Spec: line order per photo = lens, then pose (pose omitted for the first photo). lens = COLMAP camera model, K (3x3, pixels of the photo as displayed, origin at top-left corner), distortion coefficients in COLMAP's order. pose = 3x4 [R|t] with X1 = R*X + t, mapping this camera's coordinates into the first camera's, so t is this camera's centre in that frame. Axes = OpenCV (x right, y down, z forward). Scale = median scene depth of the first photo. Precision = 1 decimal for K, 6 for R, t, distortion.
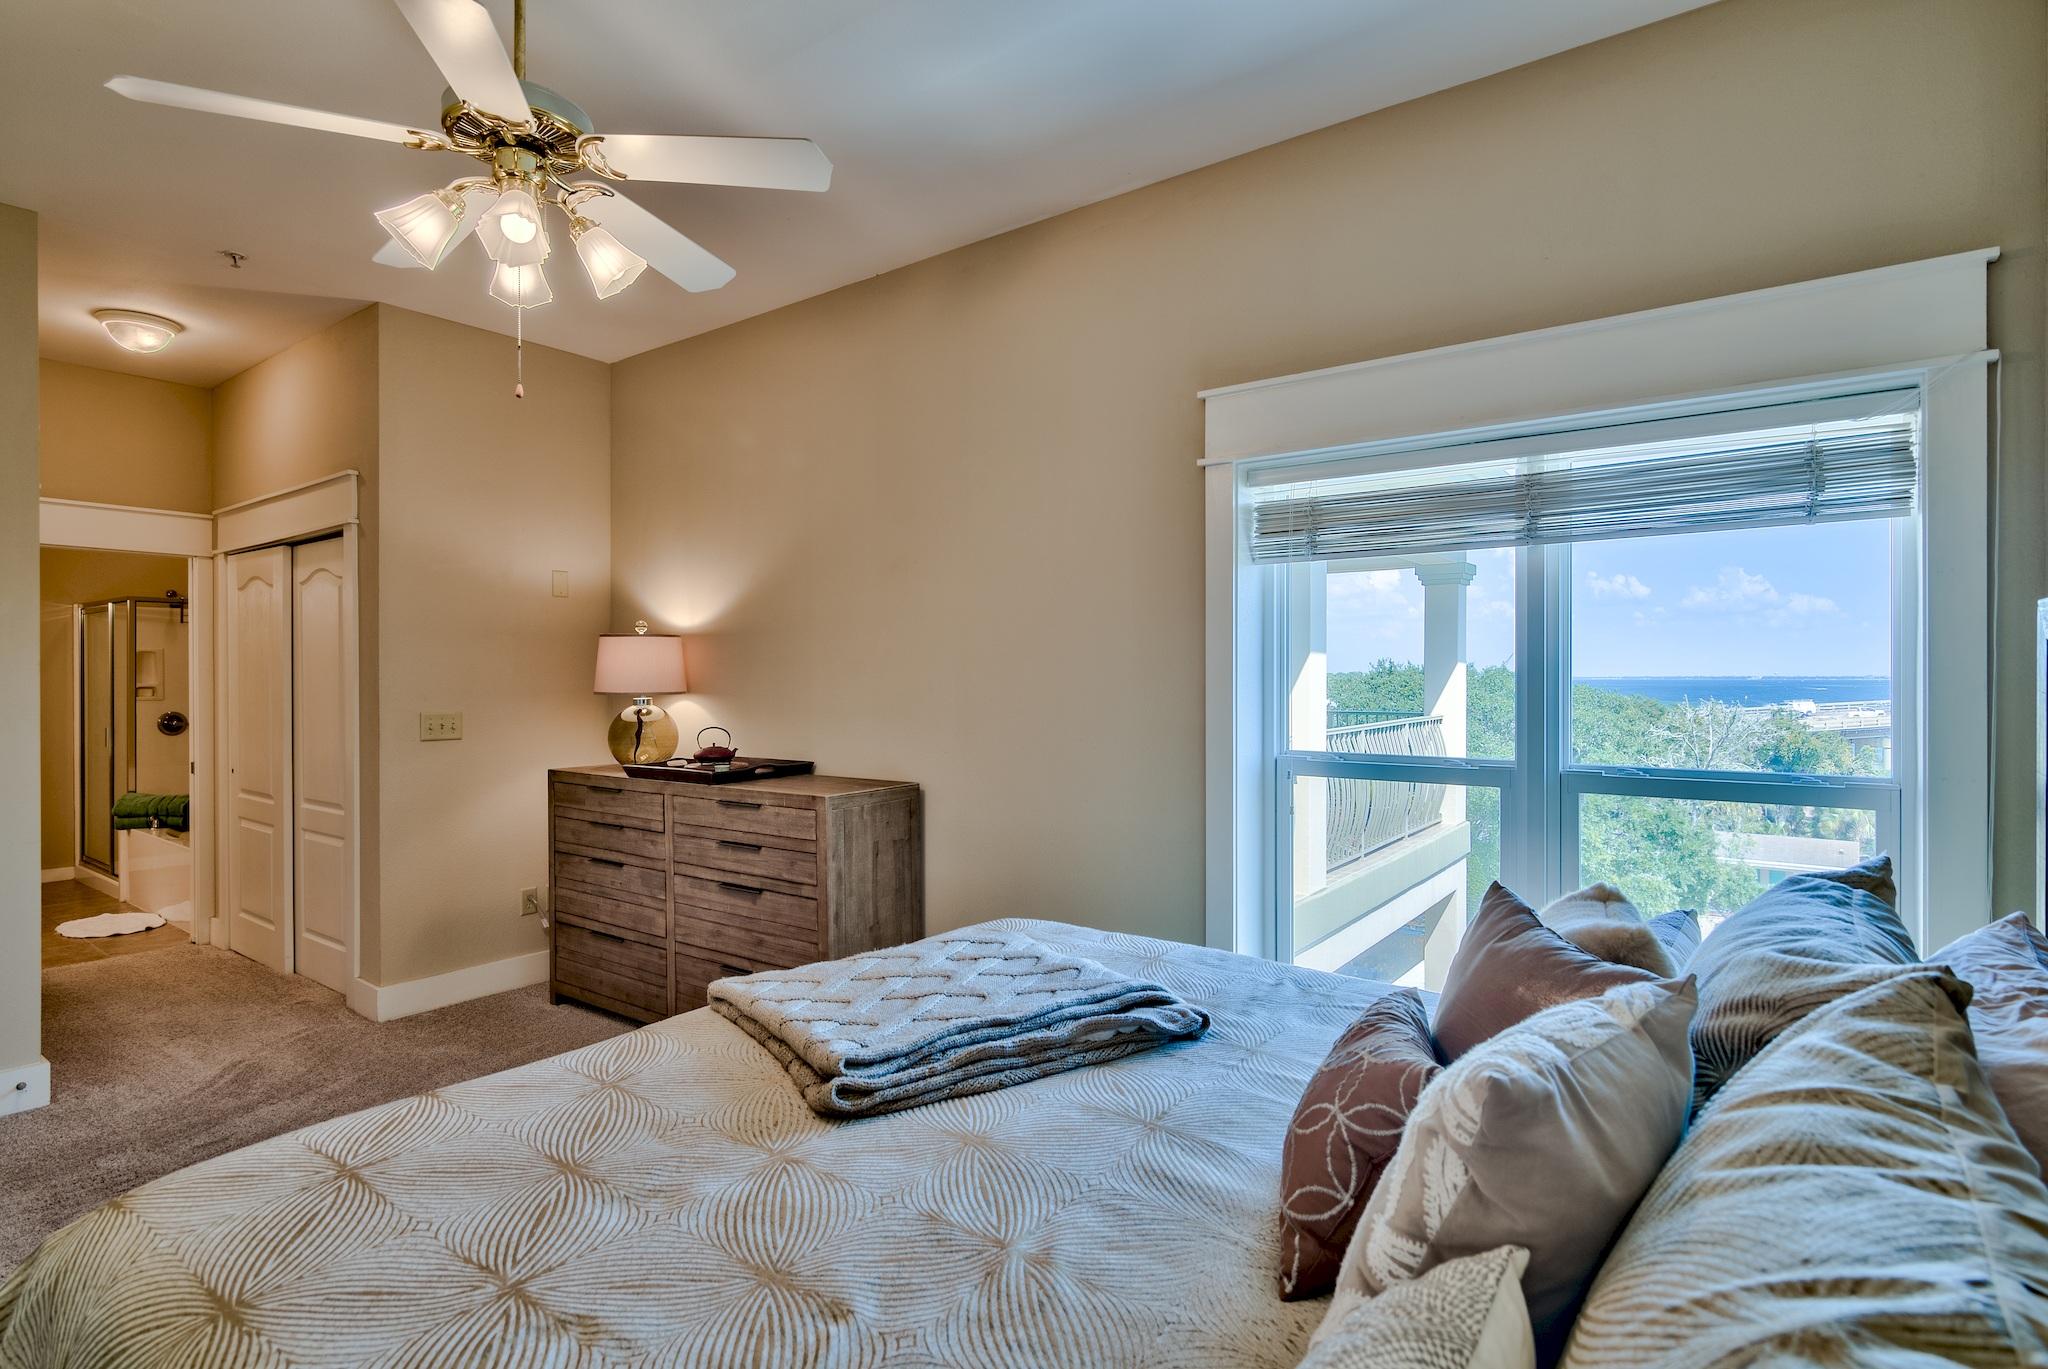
lens RADIAL K [[1005.8, 0, 1014.0], [0, 1005.8, 676.7], [0, 0, 1]] dist [-0.005006, 0.000229]
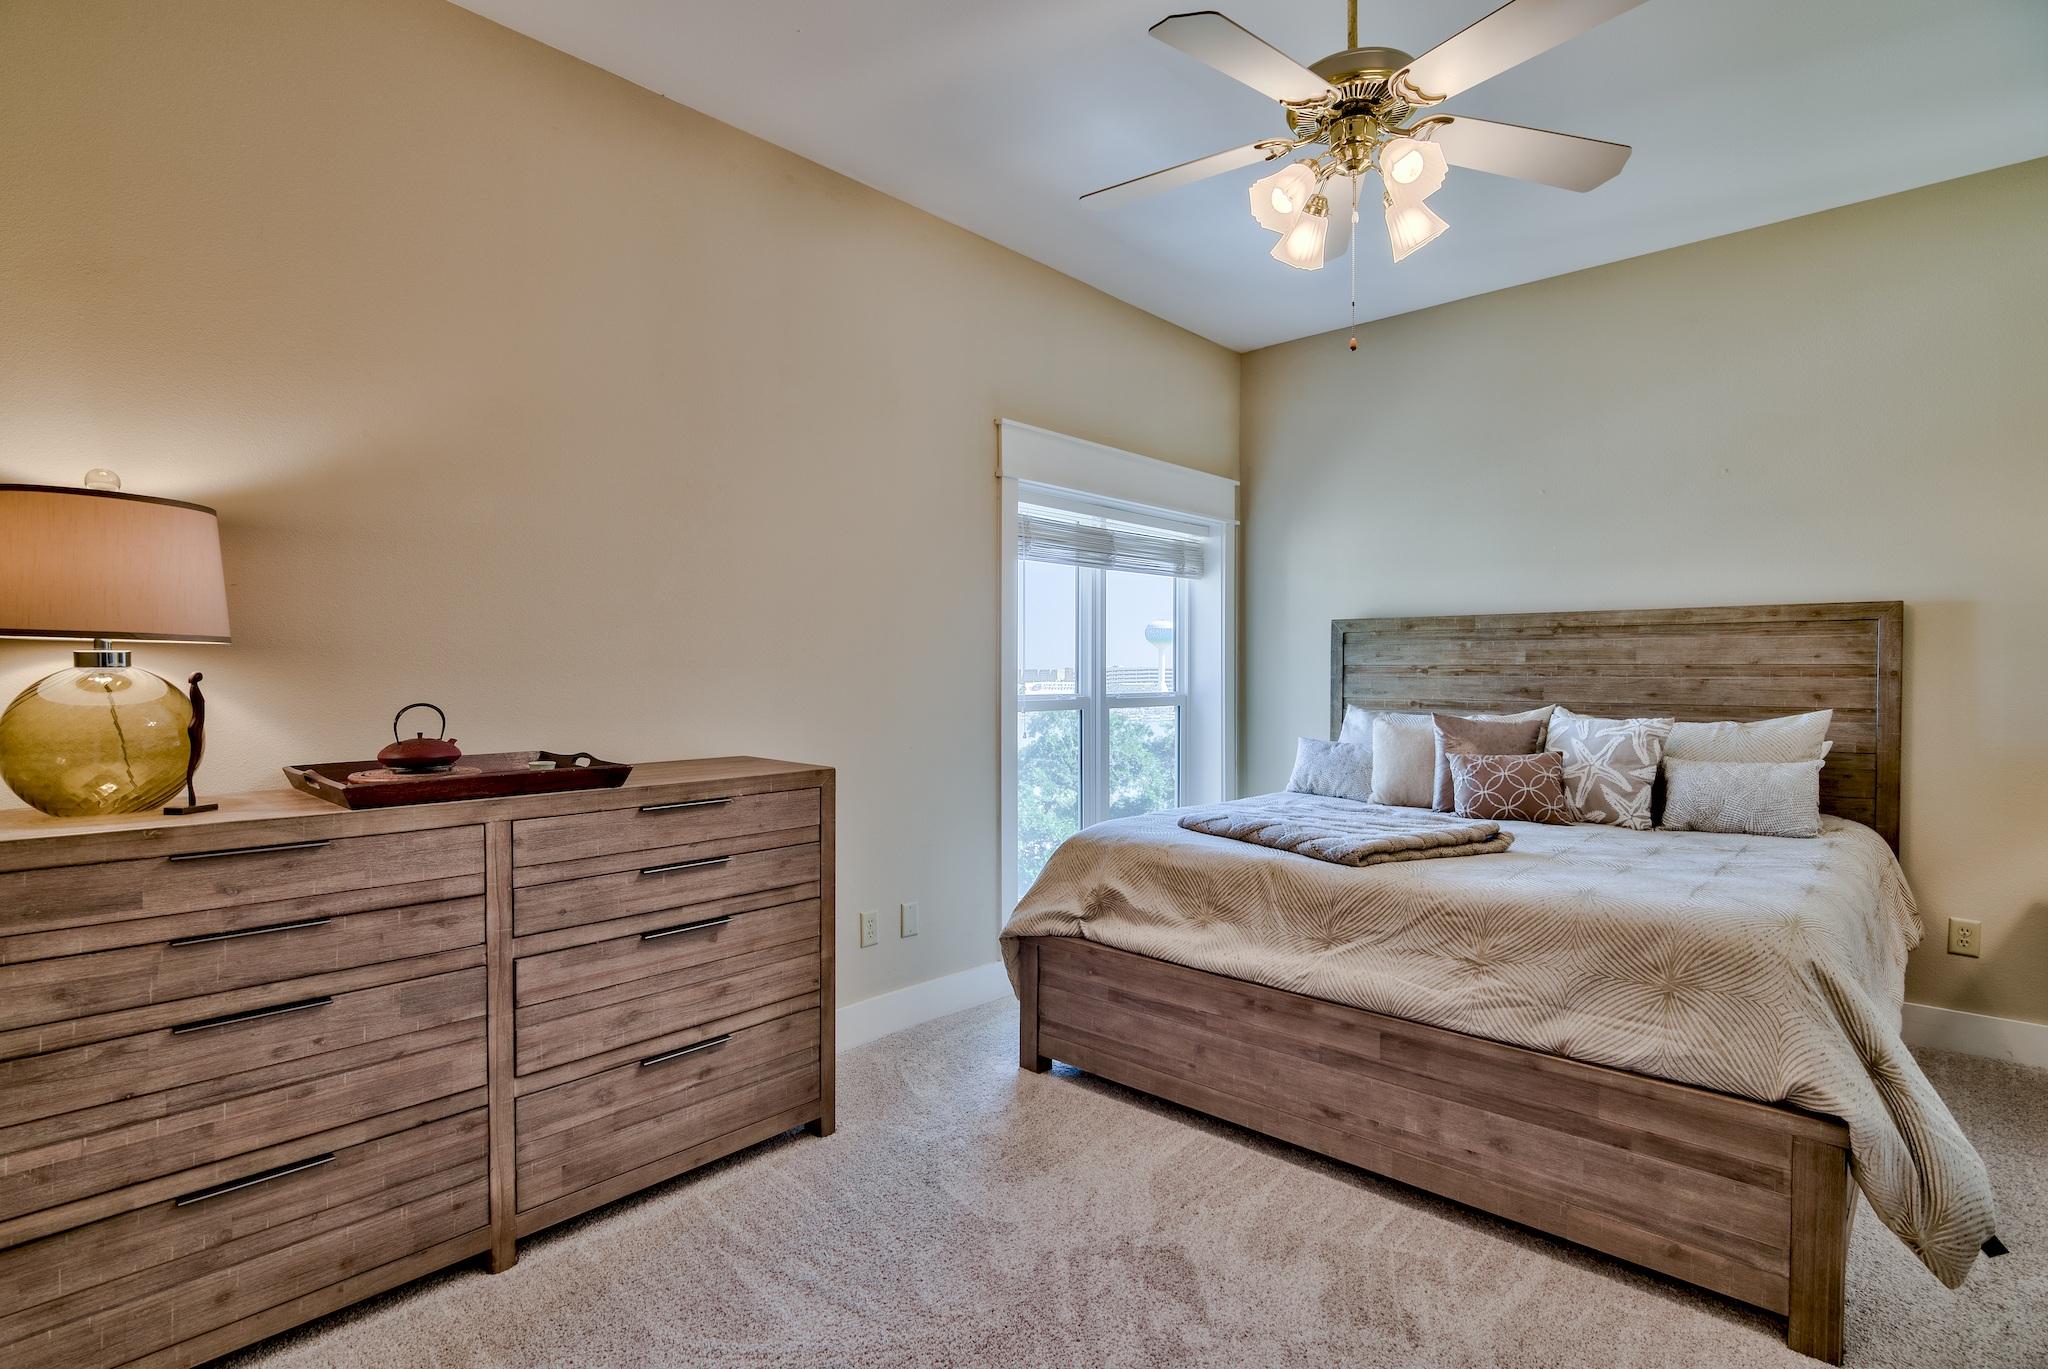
lens RADIAL K [[1005.8, 0, 978.1], [0, 1005.8, 684.0], [0, 0, 1]] dist [-0.005006, 0.000229]
pose [[0.139316, -0.007361, 0.990221, -0.930254], [0.003263, 0.999970, 0.006974, 0.042279], [-0.990243, 0.002259, 0.139336, 0.721327]]
